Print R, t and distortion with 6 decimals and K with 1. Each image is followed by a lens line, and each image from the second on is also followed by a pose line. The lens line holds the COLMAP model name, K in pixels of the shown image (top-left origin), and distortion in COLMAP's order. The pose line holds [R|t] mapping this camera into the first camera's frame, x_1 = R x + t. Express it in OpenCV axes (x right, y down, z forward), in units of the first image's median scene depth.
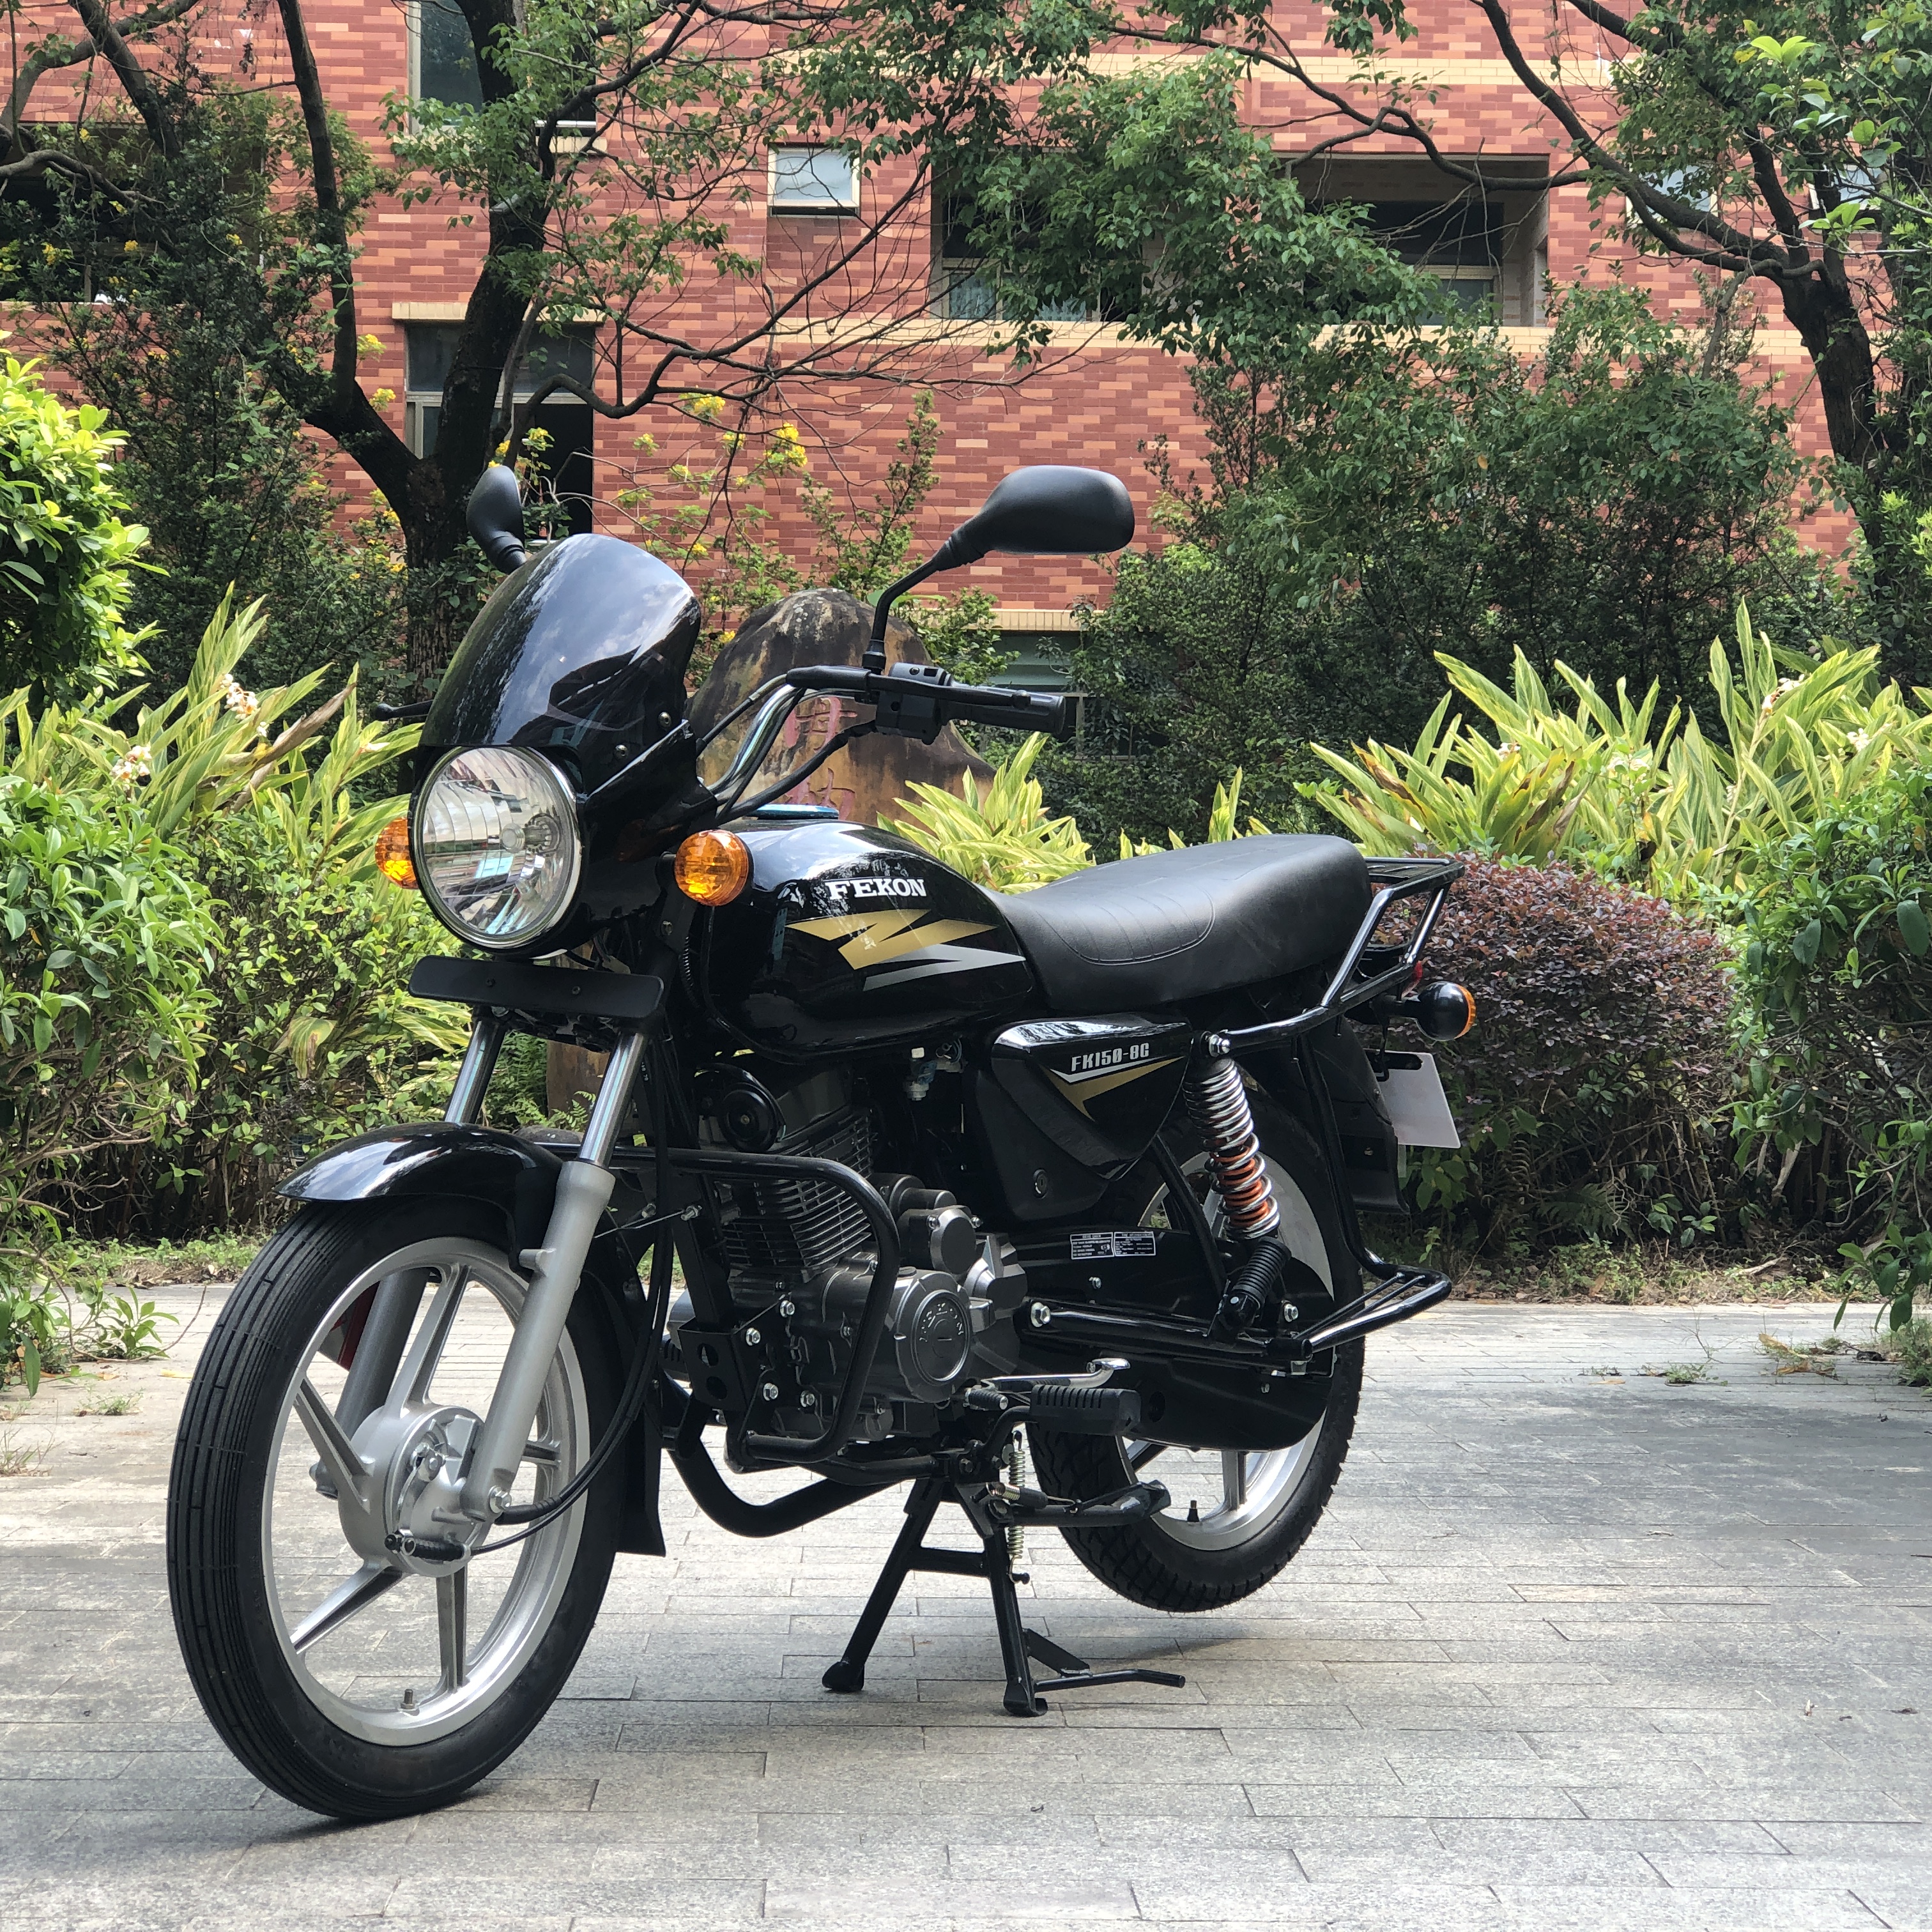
lens RADIAL K [[4313.8, 0, 972.6], [0, 4313.8, 963.8], [0, 0, 1]] dist [-0.039728, 1.109074]
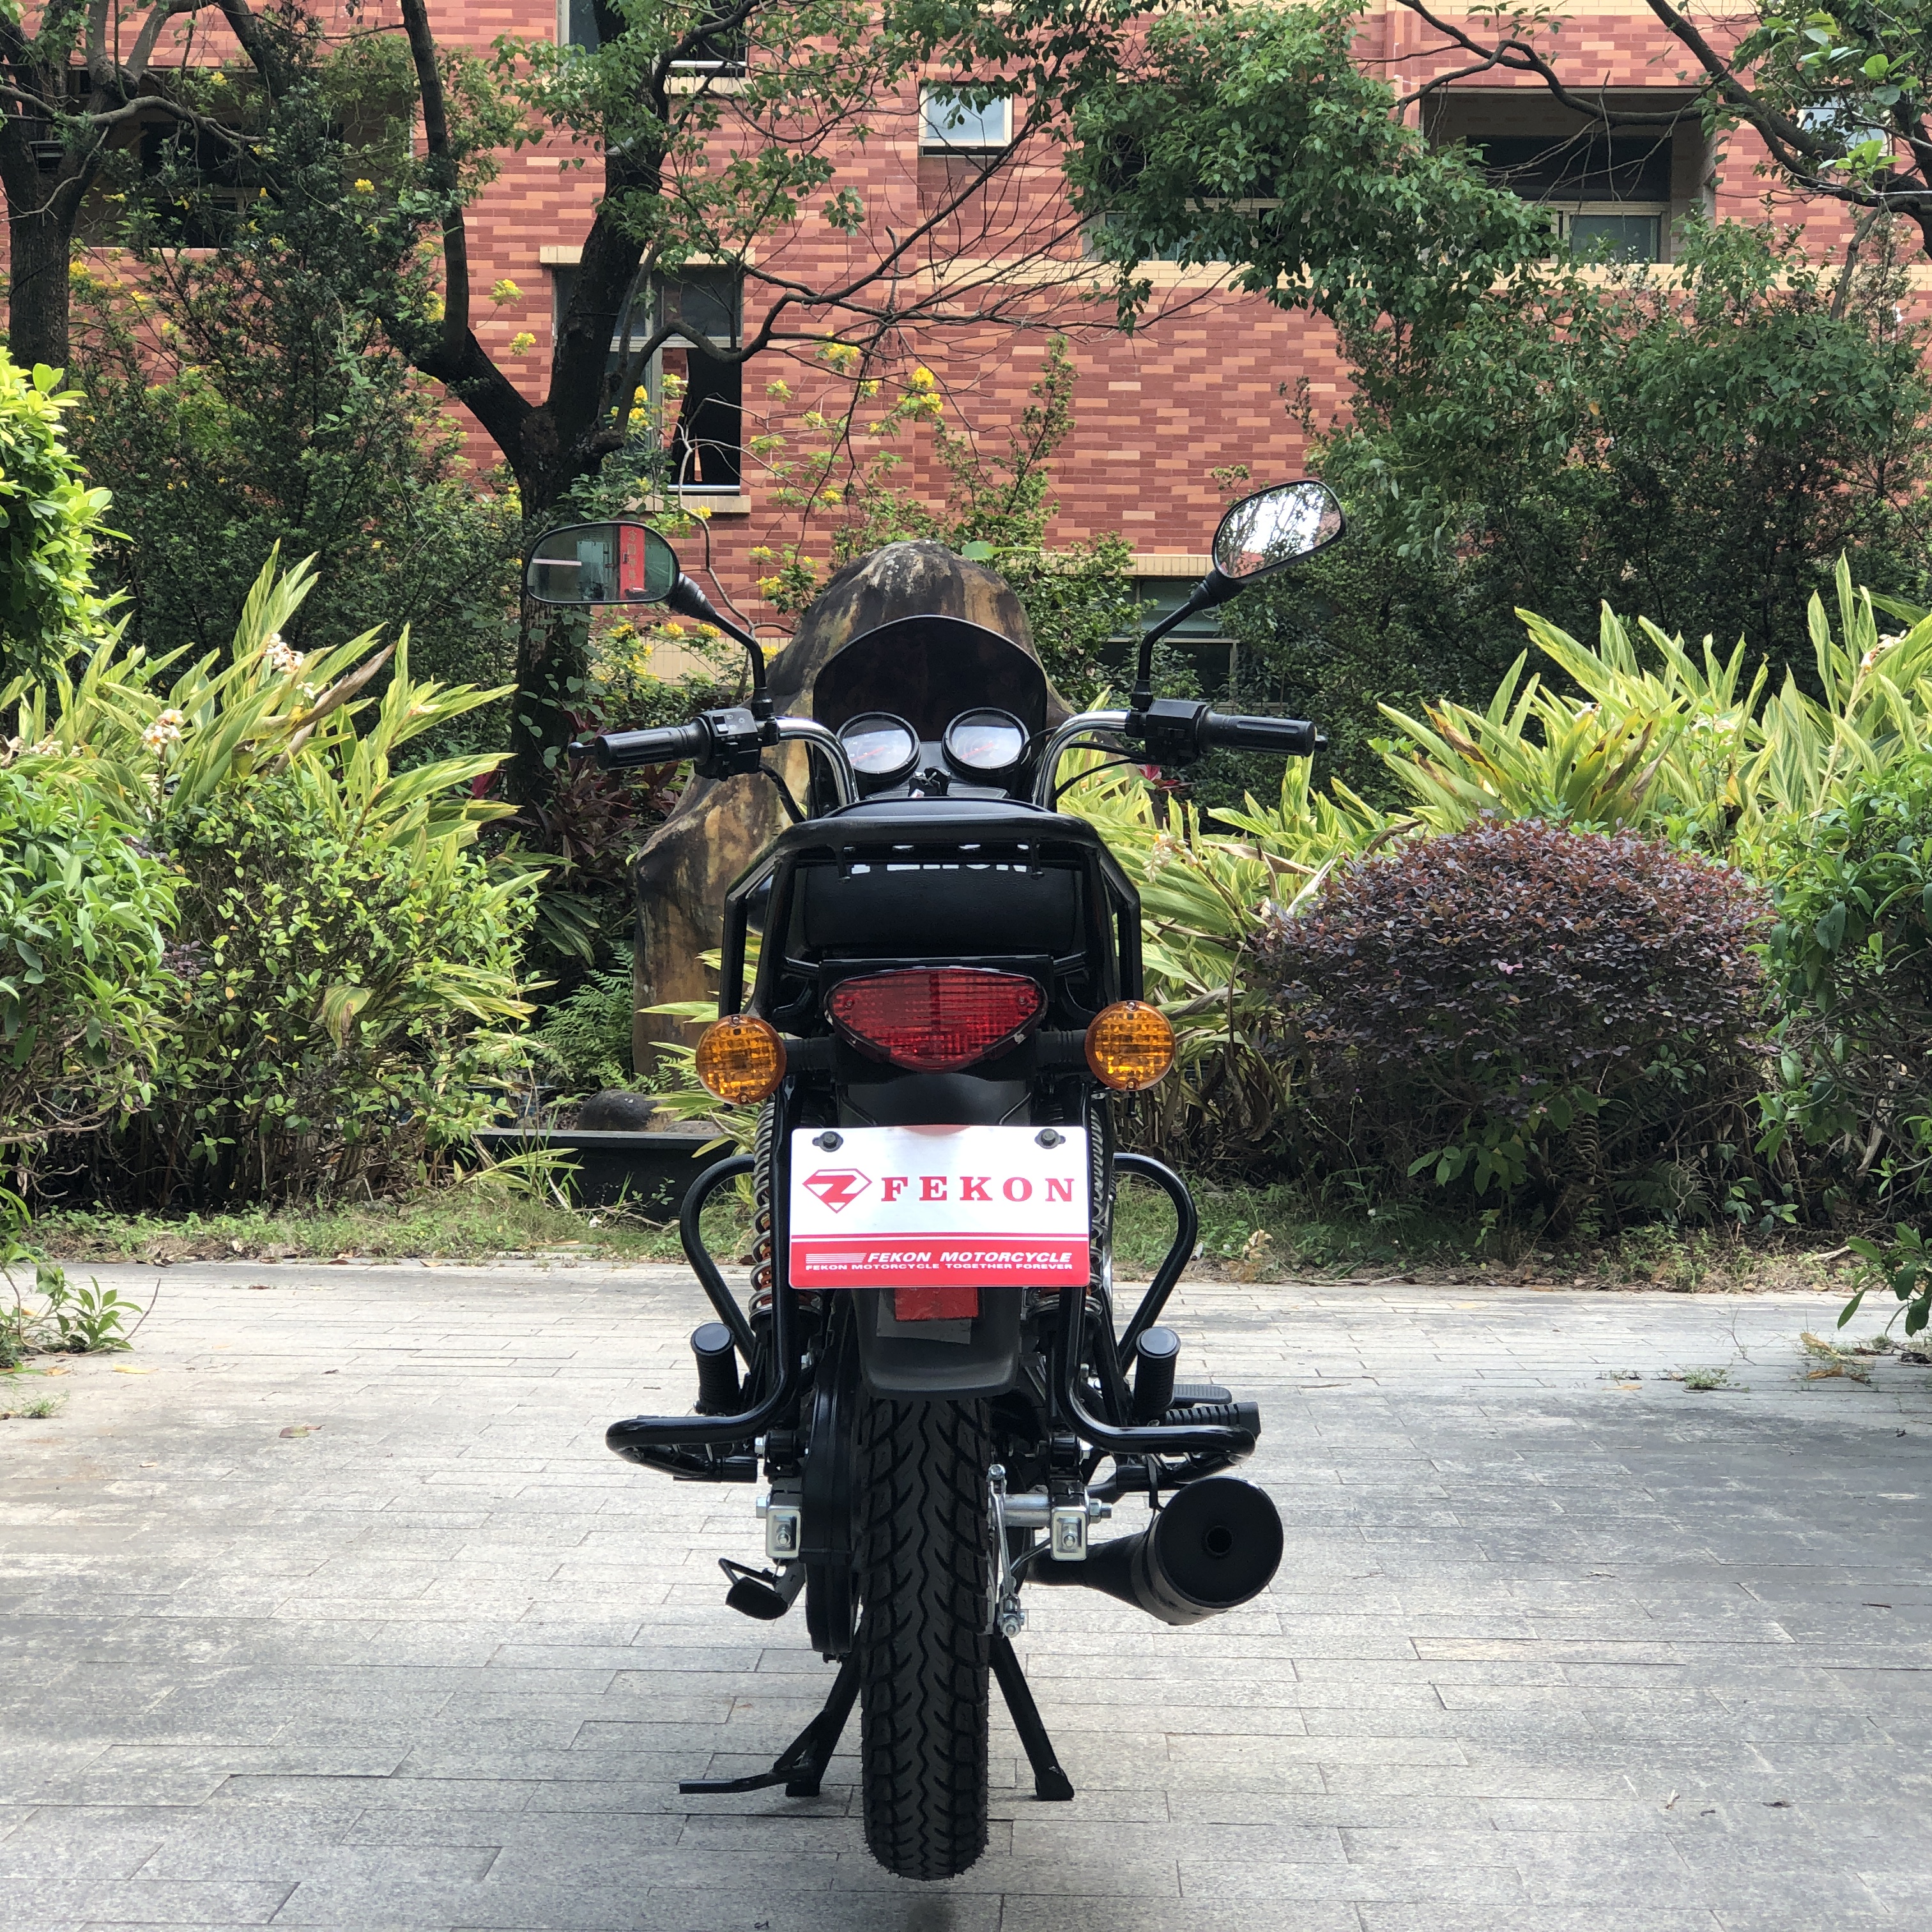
lens RADIAL K [[4302.9, 0, 966.7], [0, 4302.9, 967.4], [0, 0, 1]] dist [-0.029649, 0.989861]
pose [[0.998704, 0.002463, -0.050837, 0.036247], [-0.001680, 0.999880, 0.015424, -0.007090], [0.050869, -0.015319, 0.998588, 0.033811]]
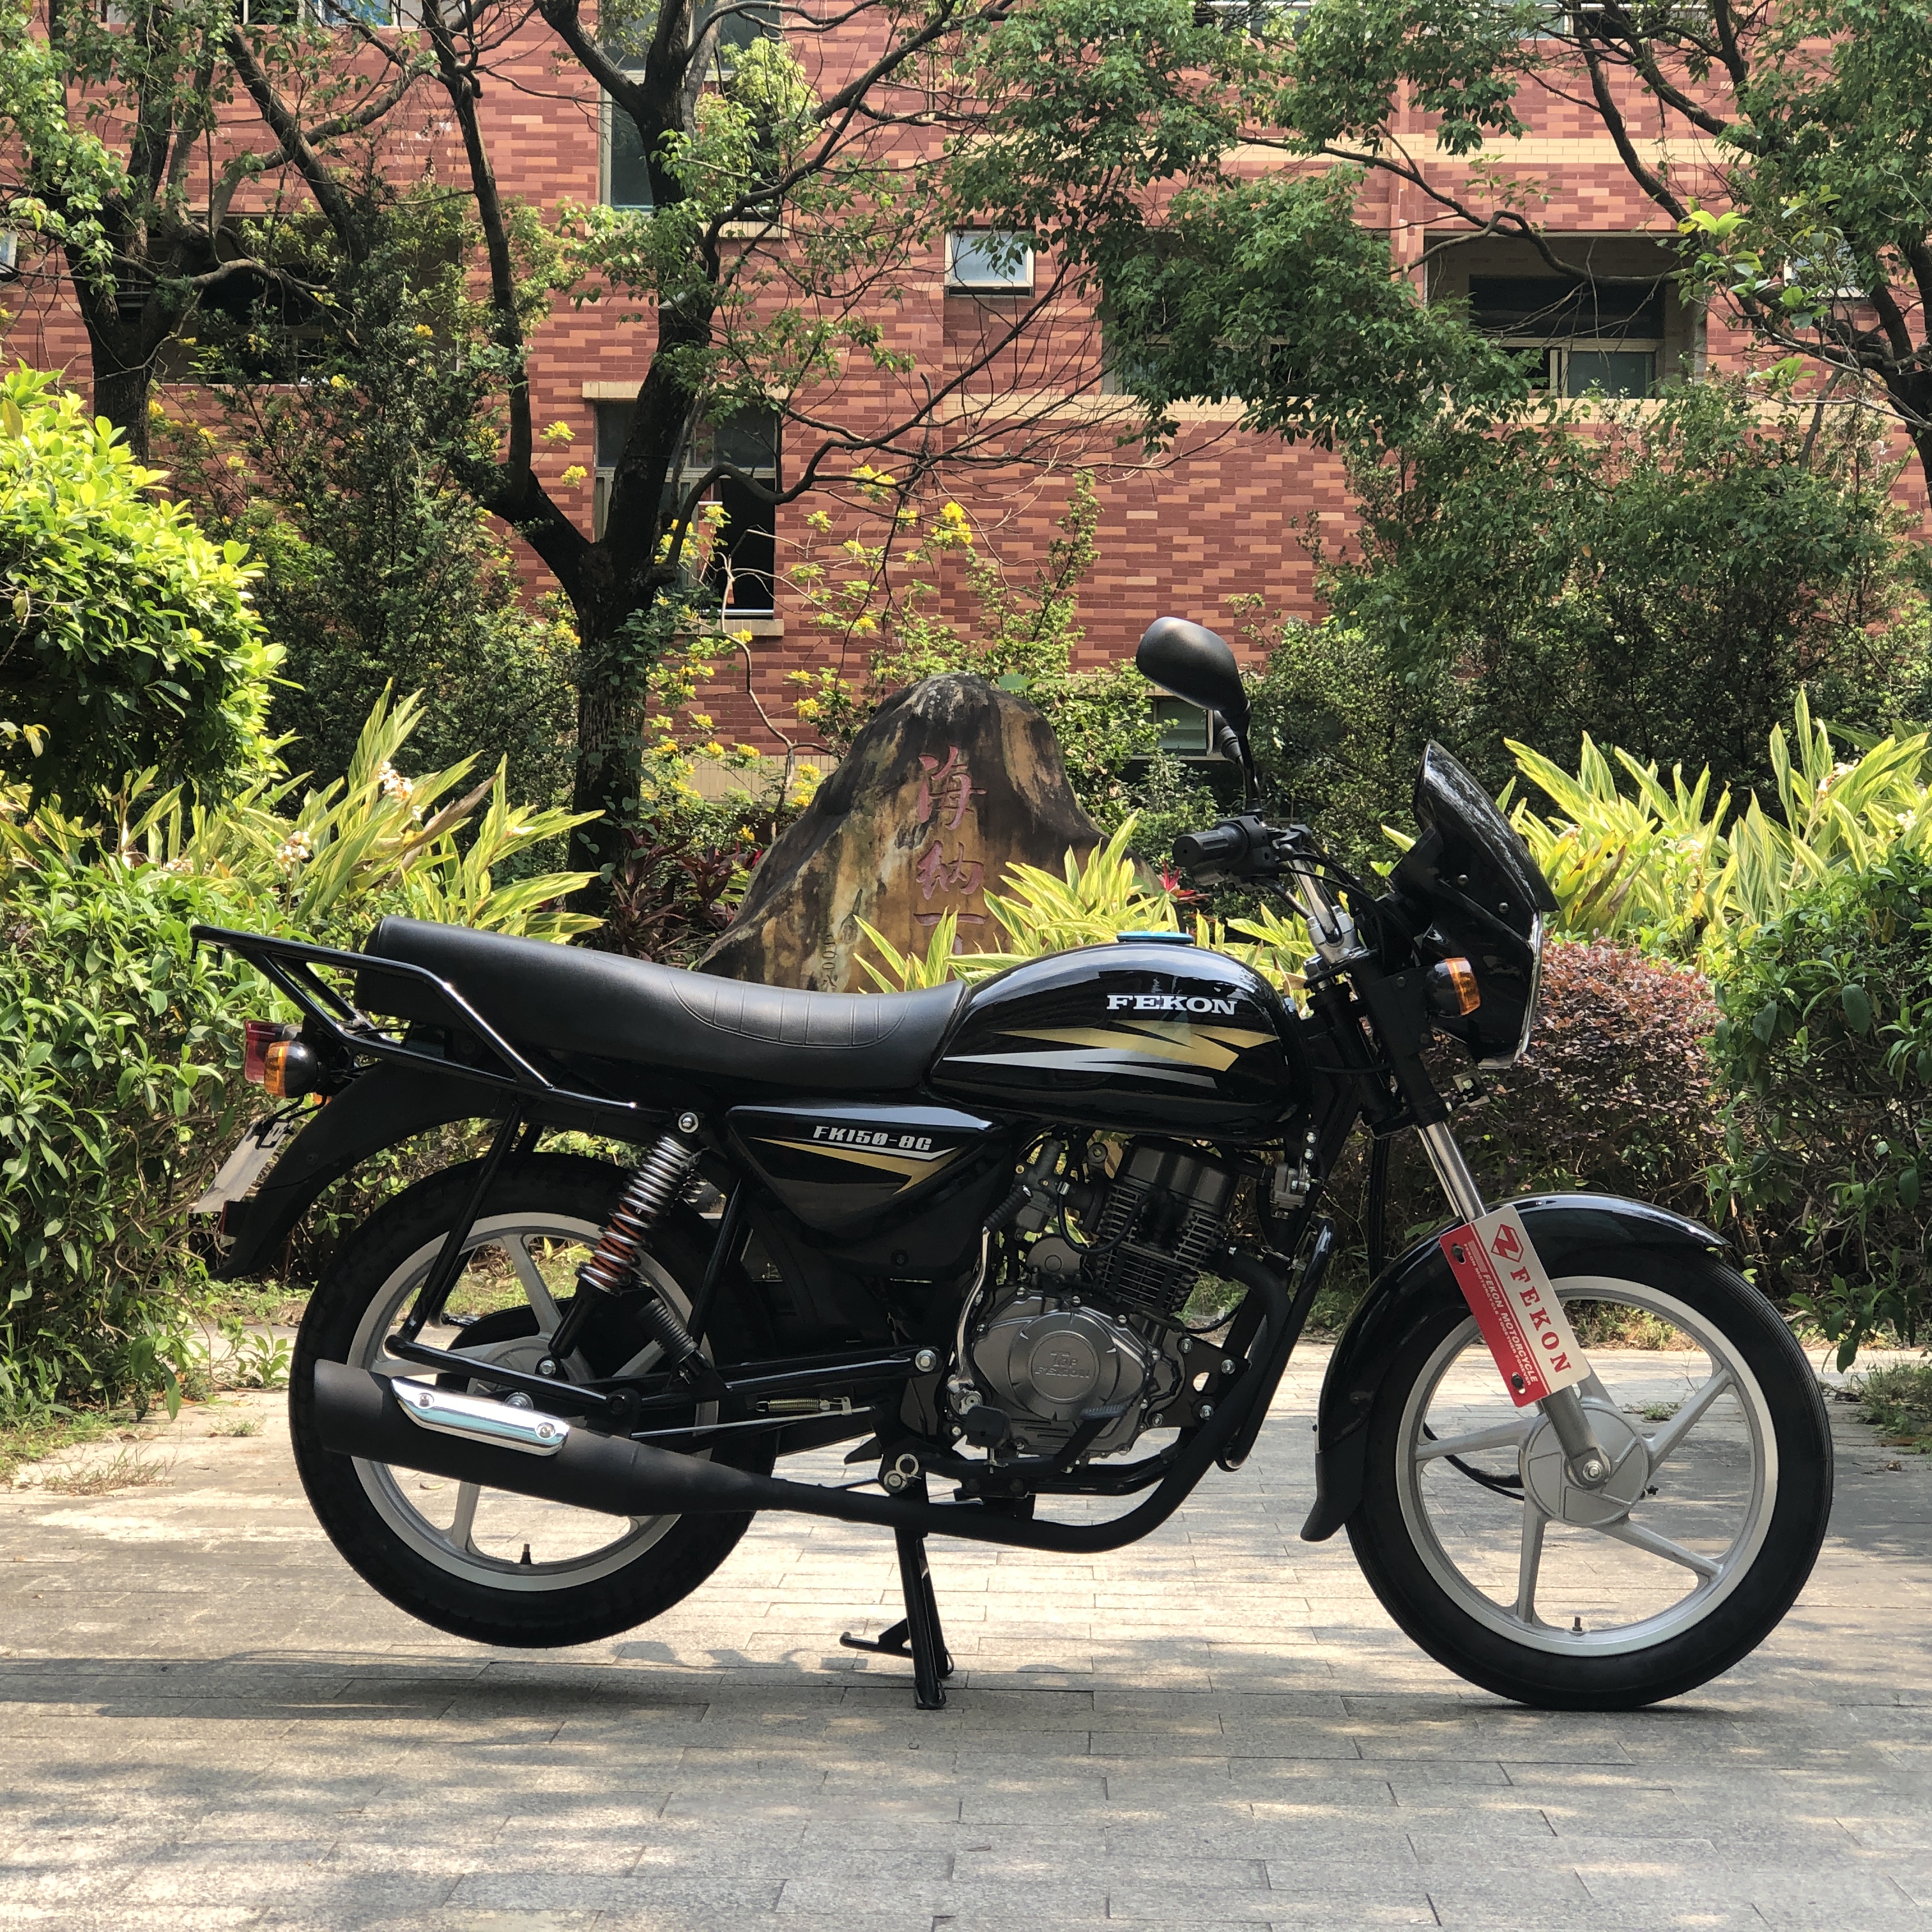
lens RADIAL K [[4326.3, 0, 970.6], [0, 4326.3, 954.3], [0, 0, 1]] dist [-0.043707, 1.067333]
pose [[0.998639, 0.001210, -0.052143, 0.033251], [-0.001907, 0.999909, -0.013333, -0.004803], [0.052122, 0.013414, 0.998551, -0.081563]]
